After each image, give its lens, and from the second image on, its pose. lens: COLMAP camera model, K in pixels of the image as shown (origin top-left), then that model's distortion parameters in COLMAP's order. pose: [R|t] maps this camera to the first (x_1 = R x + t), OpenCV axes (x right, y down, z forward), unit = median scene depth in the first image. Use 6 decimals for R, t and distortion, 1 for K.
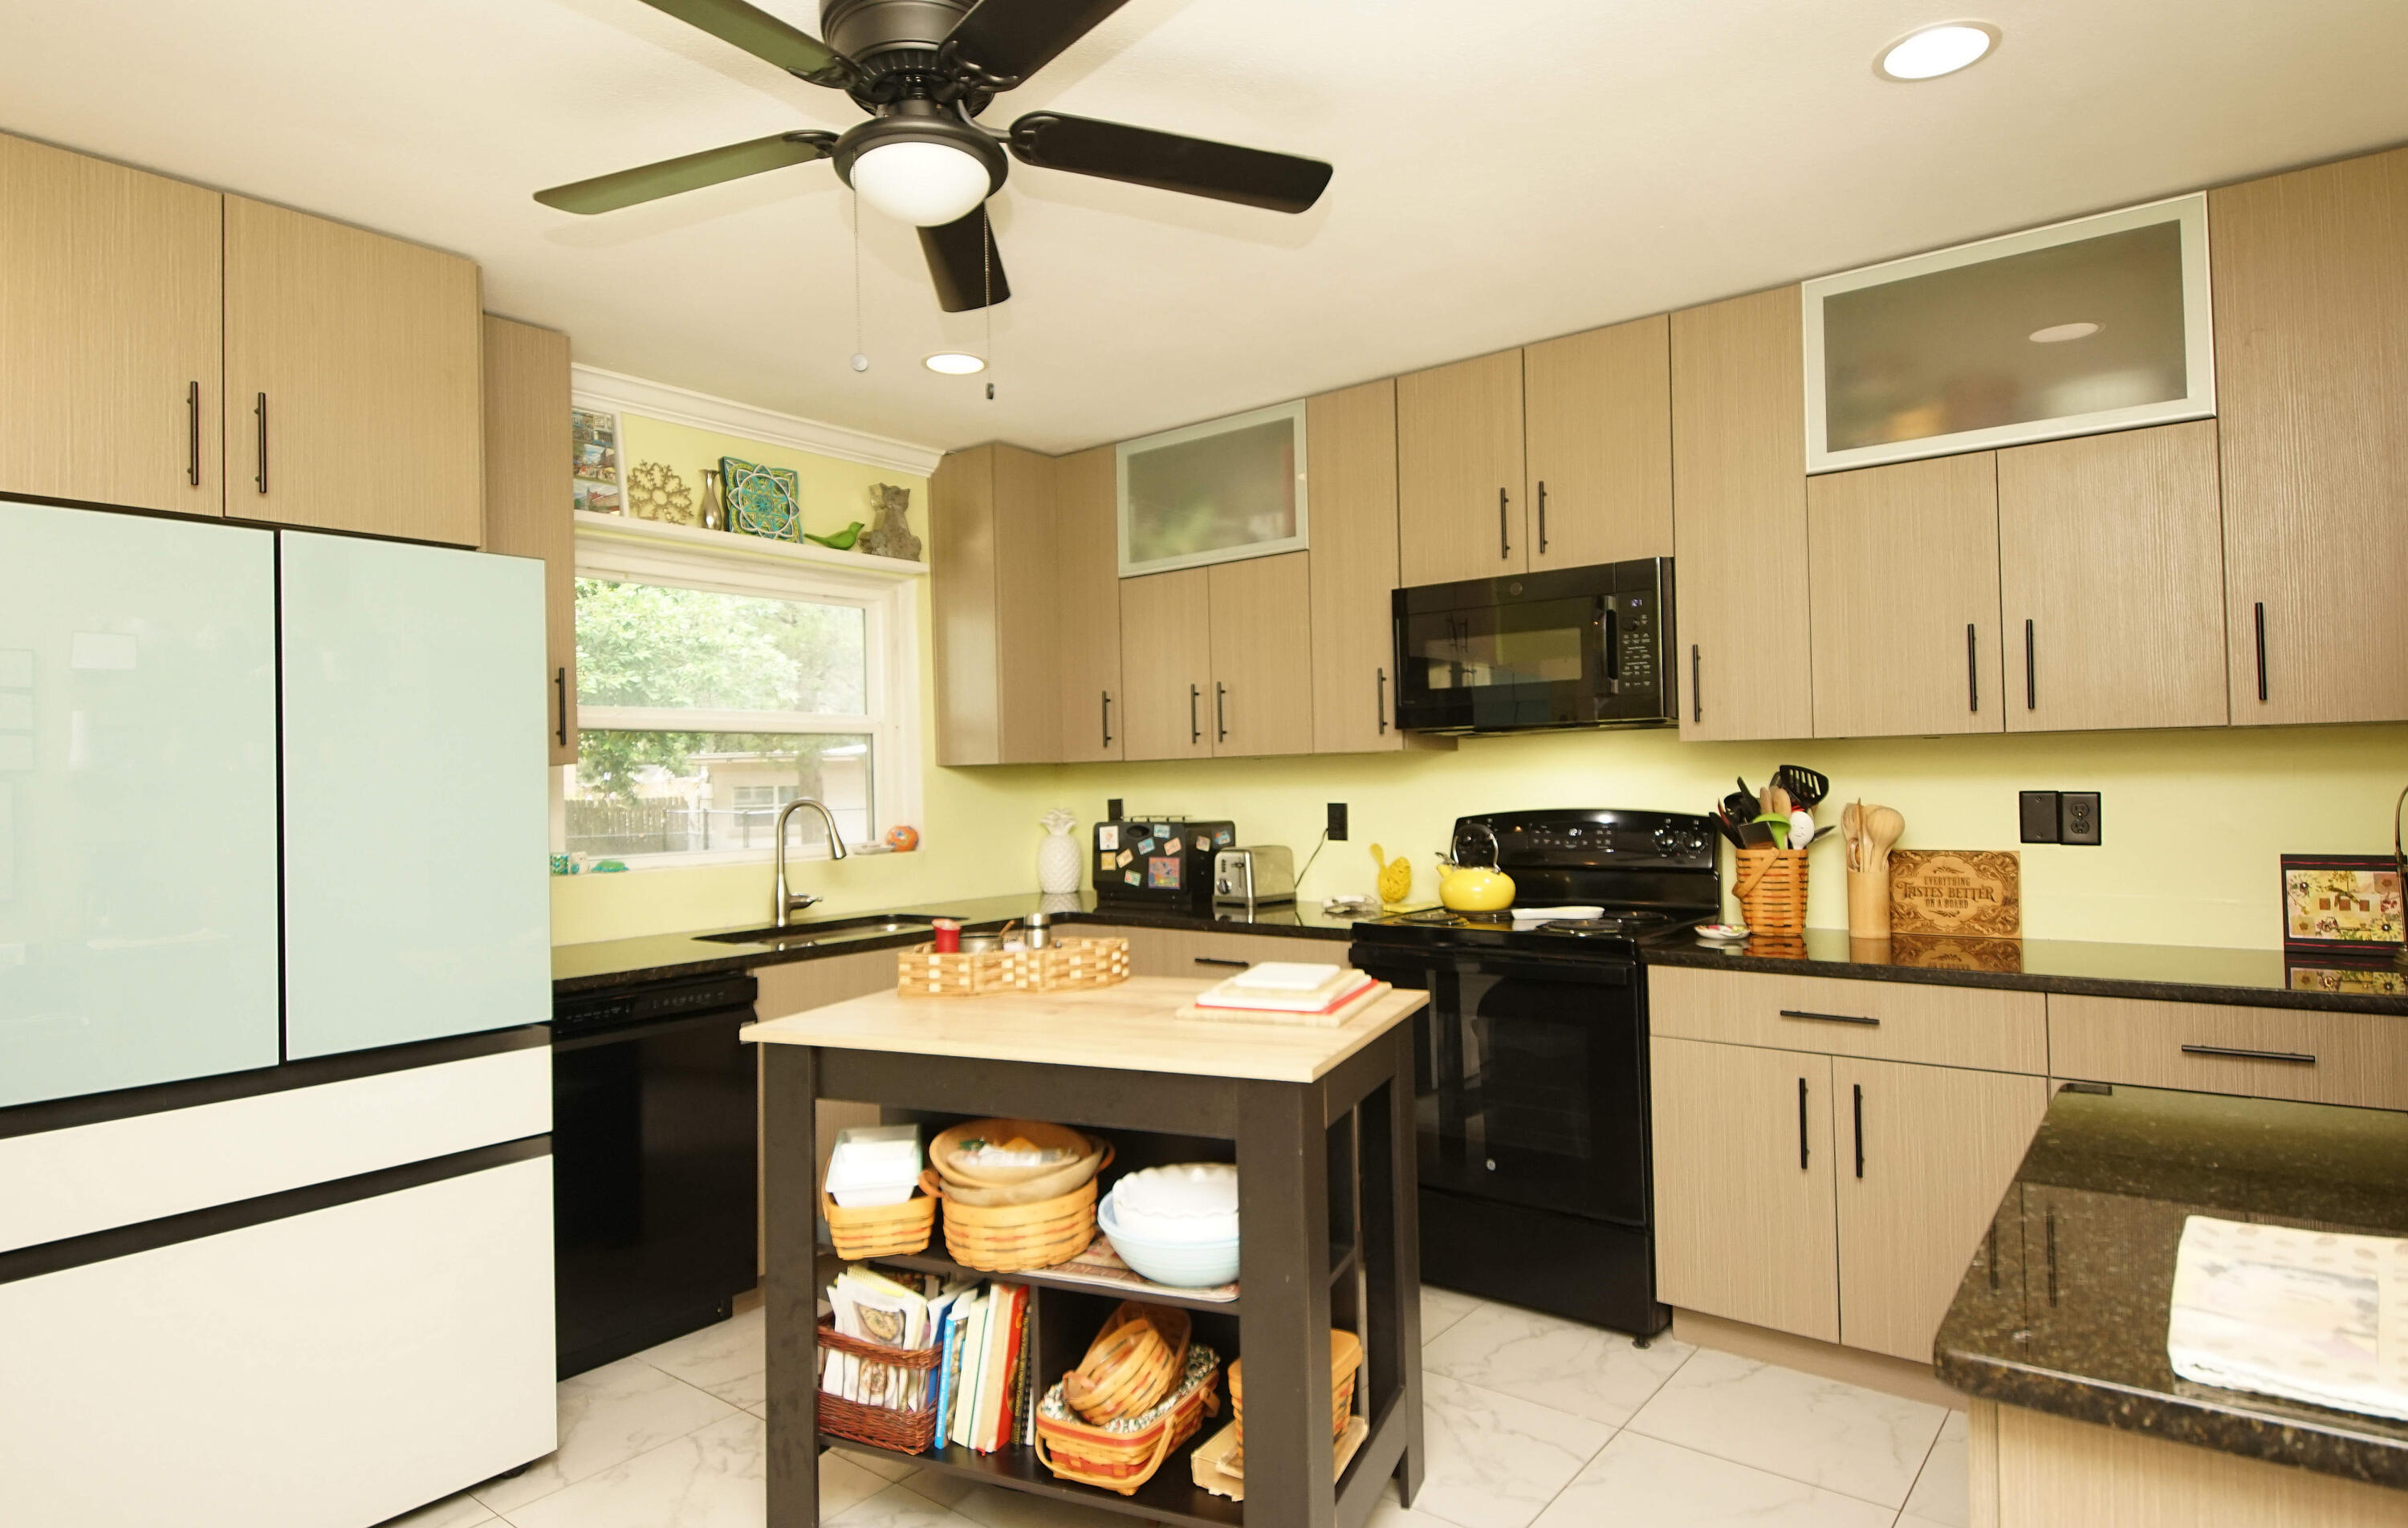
lens RADIAL K [[1325.6, 0, 1215.0], [0, 1325.6, 763.1], [0, 0, 1]] dist [0.006881, -0.002214]
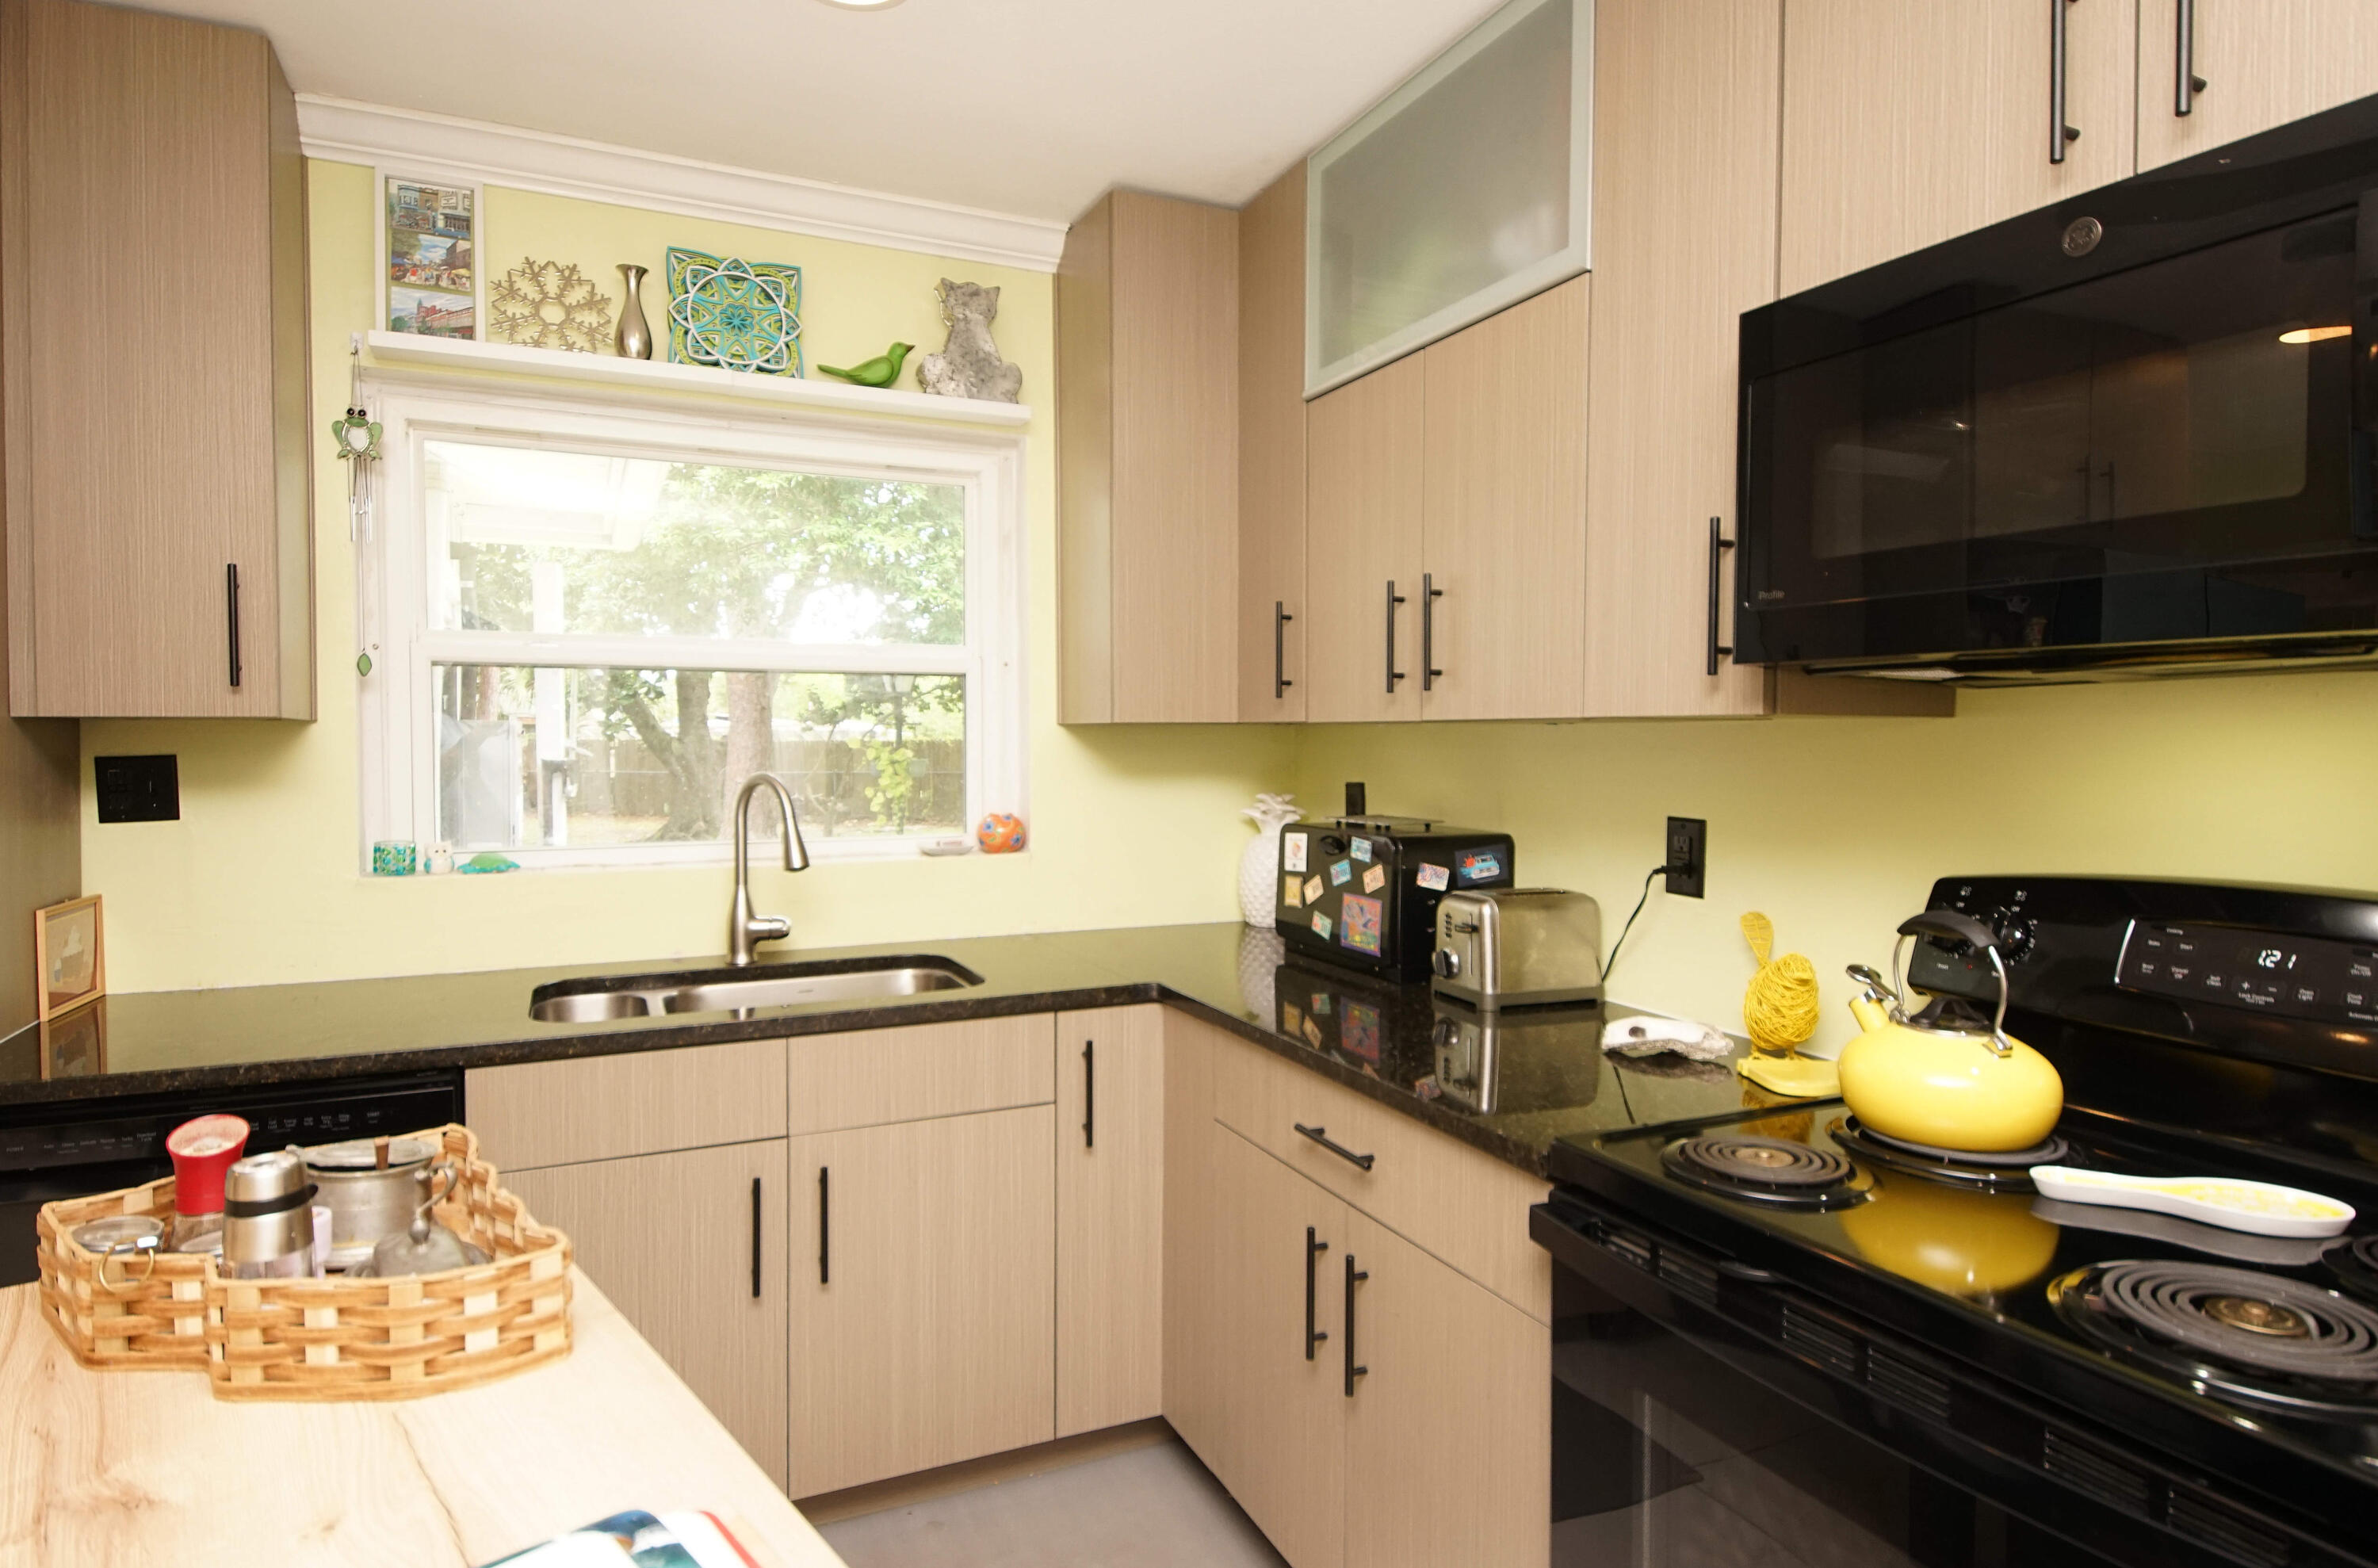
lens RADIAL K [[1300.0, 0, 1179.2], [0, 1300.0, 787.7], [0, 0, 1]] dist [-0.000877, -0.004563]
pose [[0.884553, 0.043462, -0.464410, 0.168246], [-0.015327, 0.997820, 0.064188, -0.009959], [0.466188, -0.049659, 0.883291, 0.555497]]
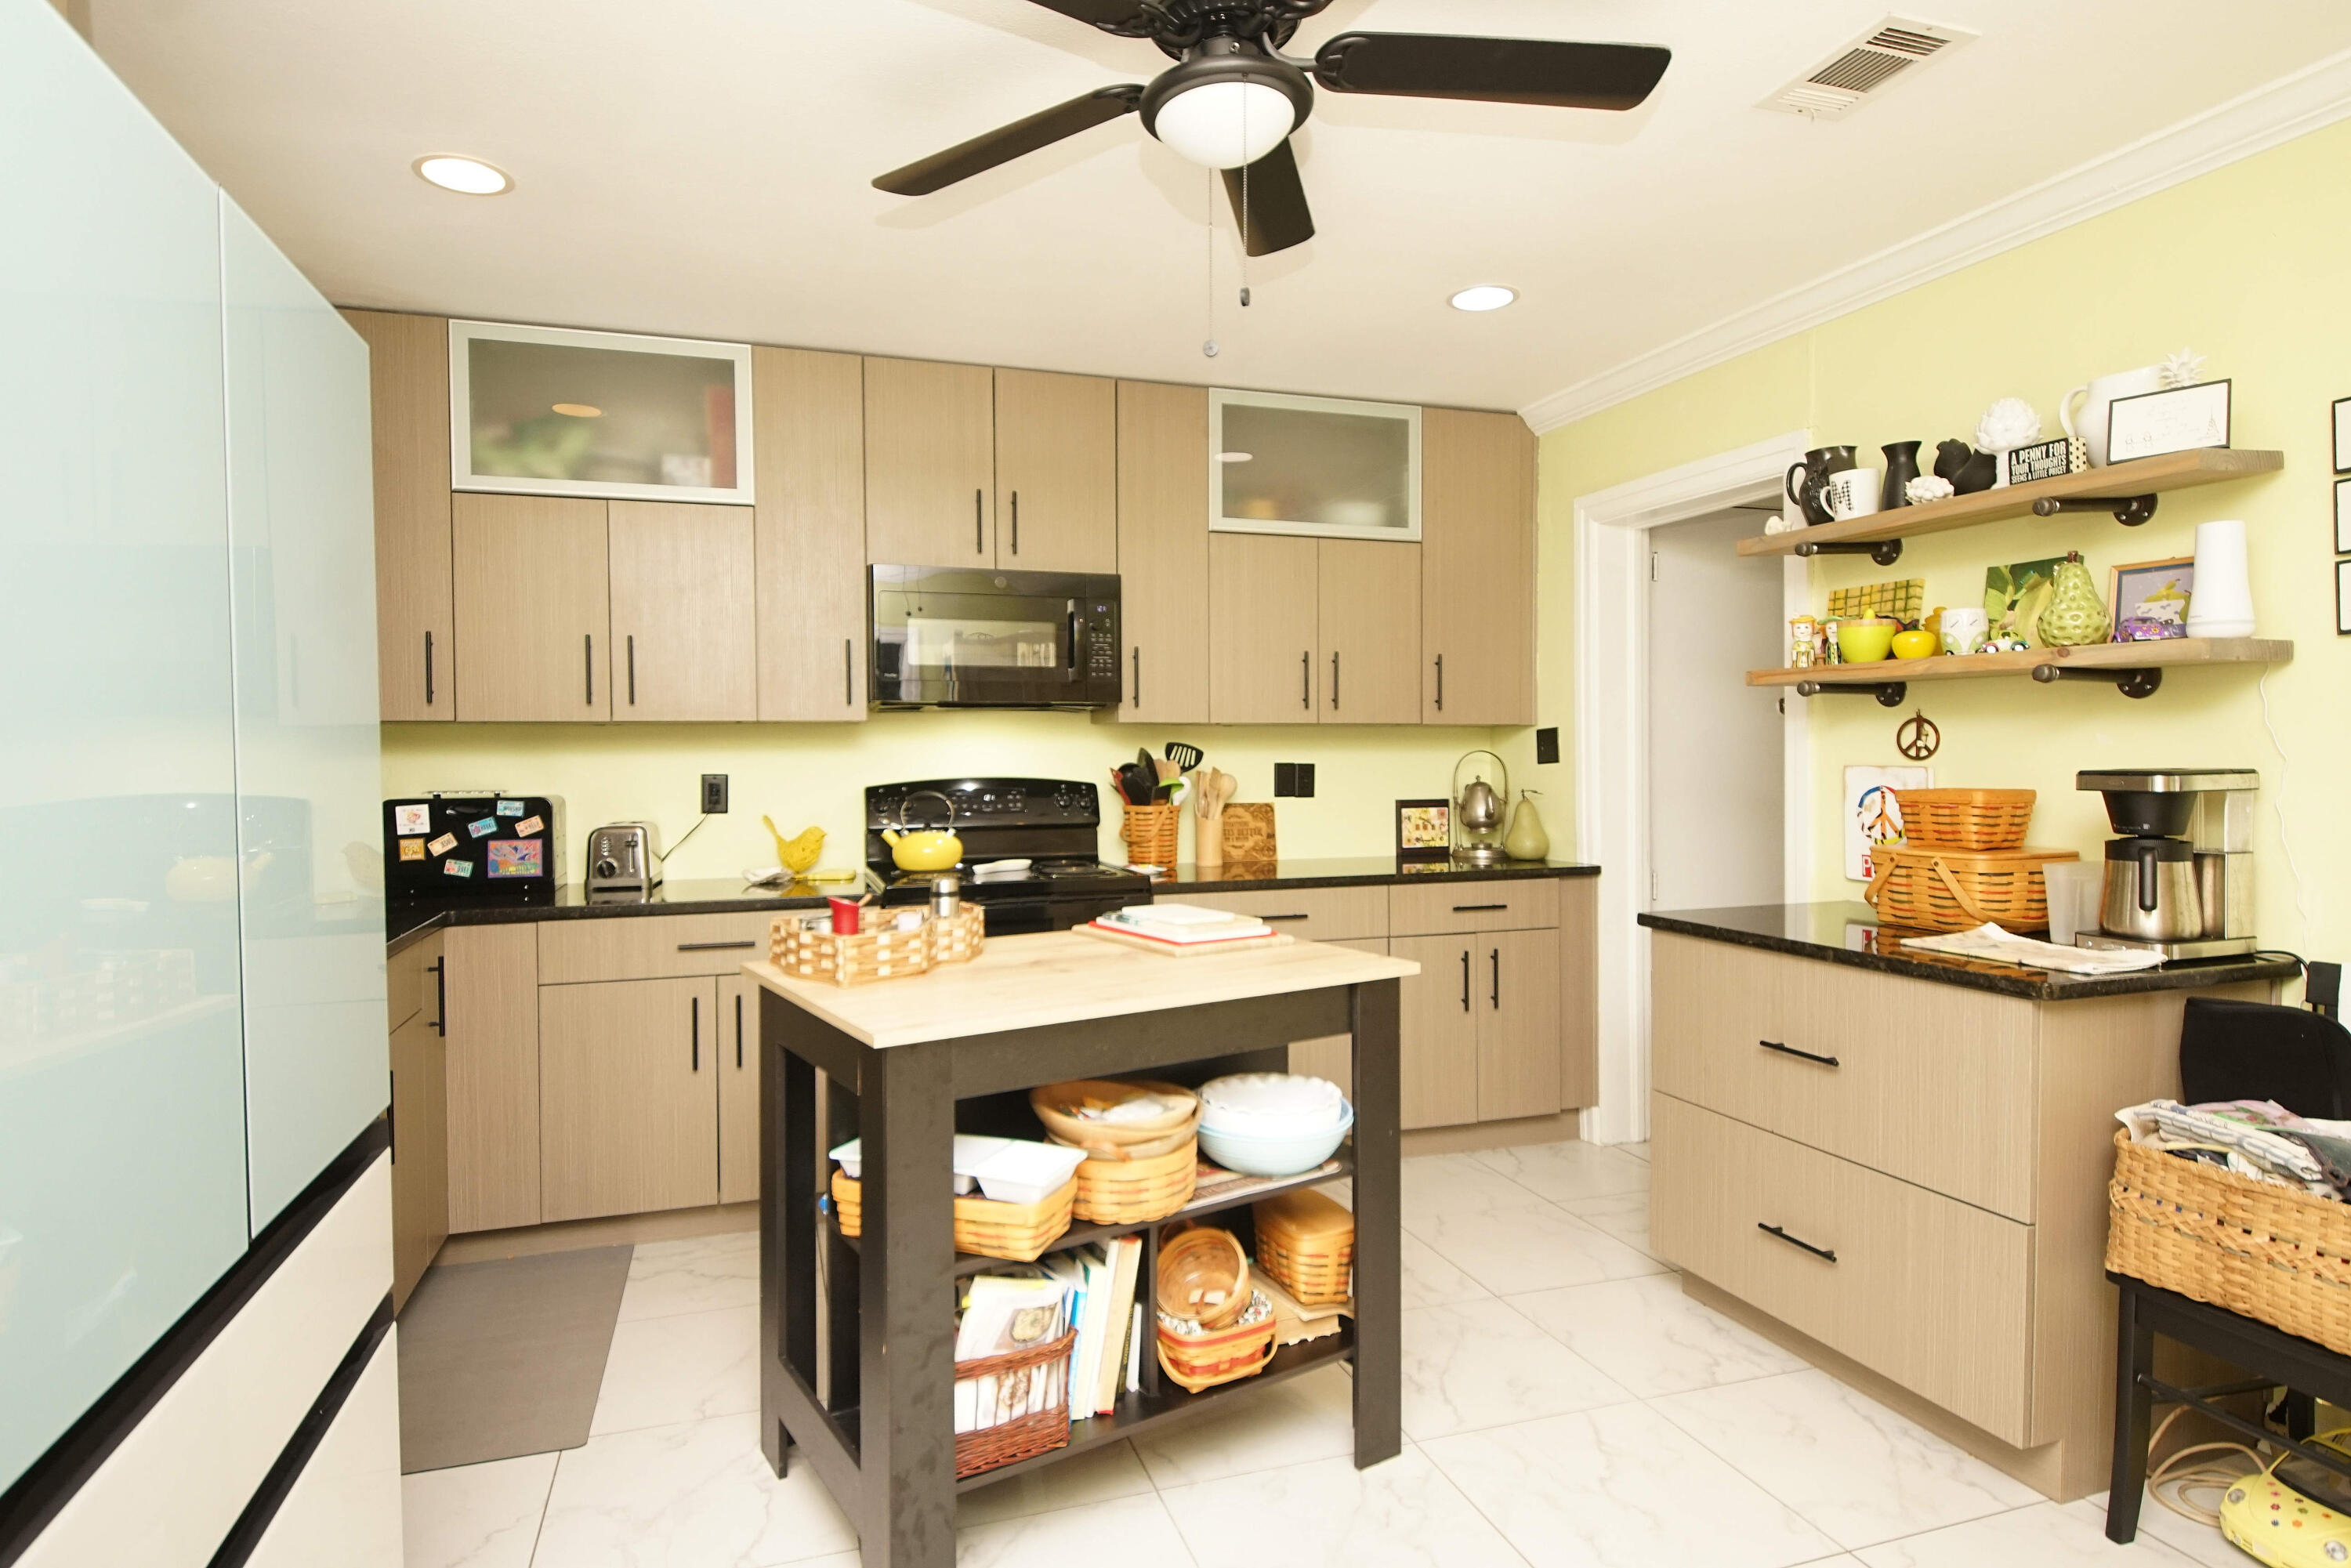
lens RADIAL K [[1253.8, 0, 1172.8], [0, 1253.8, 772.6], [0, 0, 1]] dist [0.022511, -0.024294]
pose [[0.548303, 0.001913, 0.836278, -0.541900], [-0.016101, 0.999836, 0.008269, 0.018449], [-0.836125, -0.017999, 0.548244, 0.261041]]
